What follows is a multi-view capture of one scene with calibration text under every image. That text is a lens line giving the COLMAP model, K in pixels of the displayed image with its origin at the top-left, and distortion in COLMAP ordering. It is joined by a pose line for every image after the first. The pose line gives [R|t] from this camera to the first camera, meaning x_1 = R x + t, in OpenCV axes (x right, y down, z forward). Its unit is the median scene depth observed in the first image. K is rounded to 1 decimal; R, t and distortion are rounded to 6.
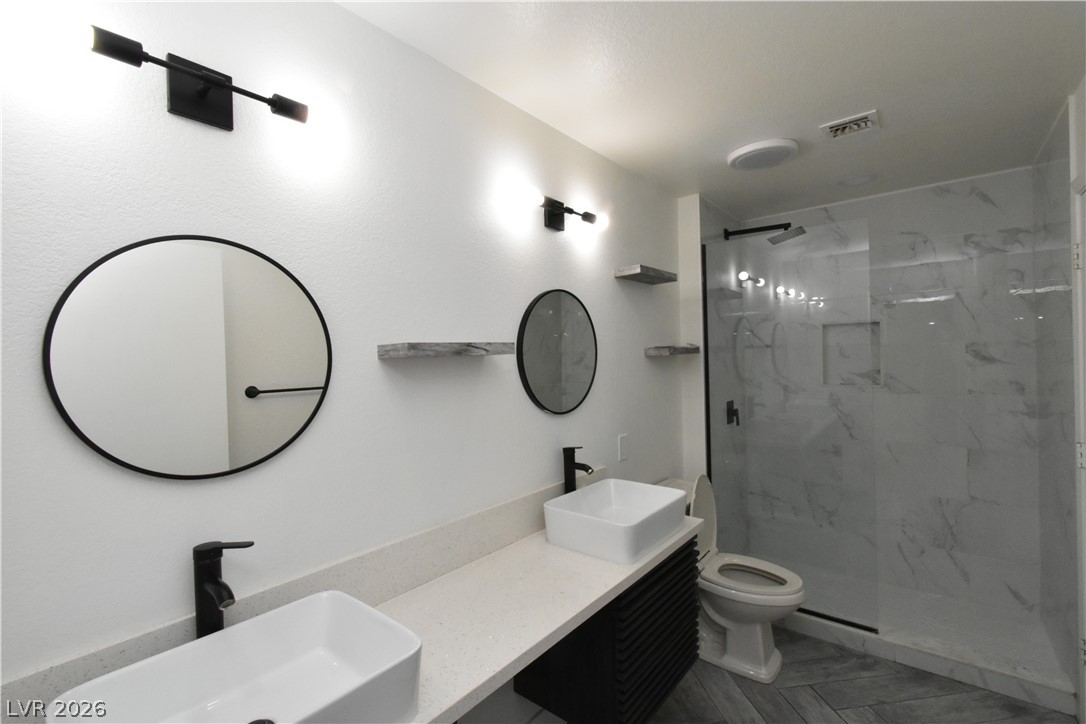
lens RADIAL K [[479.7, 0, 542.4], [0, 479.7, 363.0], [0, 0, 1]] dist [0.008049, -0.004571]
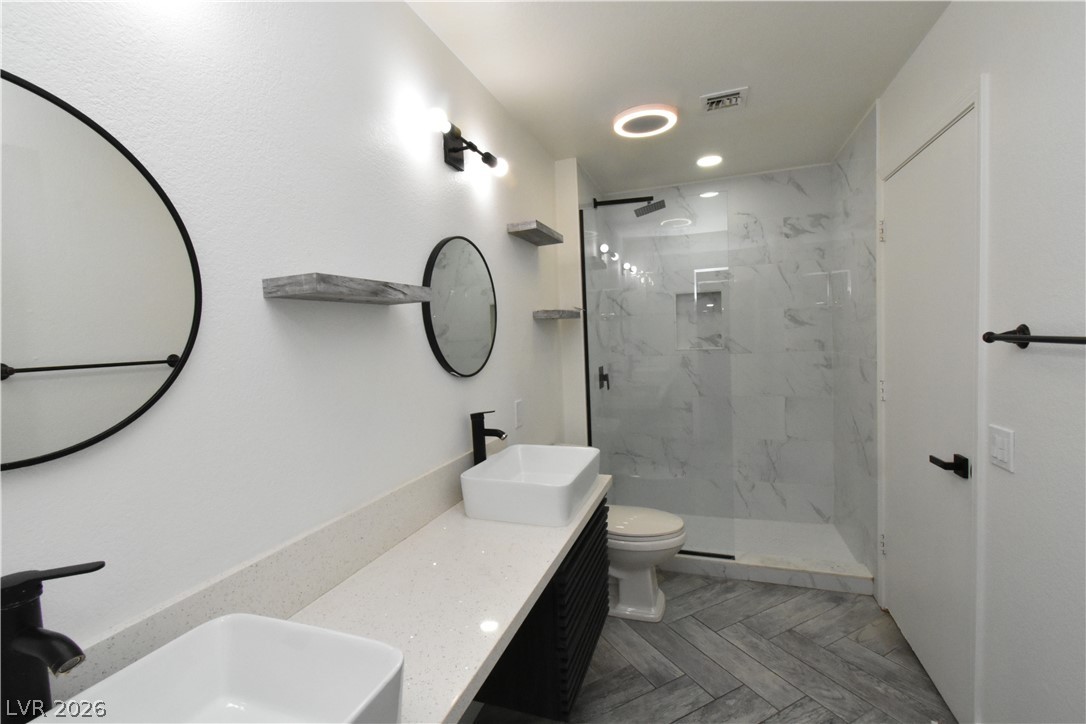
lens RADIAL K [[479.7, 0, 541.8], [0, 479.7, 363.4], [0, 0, 1]] dist [0.008049, -0.004571]
pose [[0.940837, -0.031777, 0.337366, -0.109992], [0.019996, 0.999065, 0.038337, 0.041170], [-0.338269, -0.029323, 0.940593, 0.090522]]
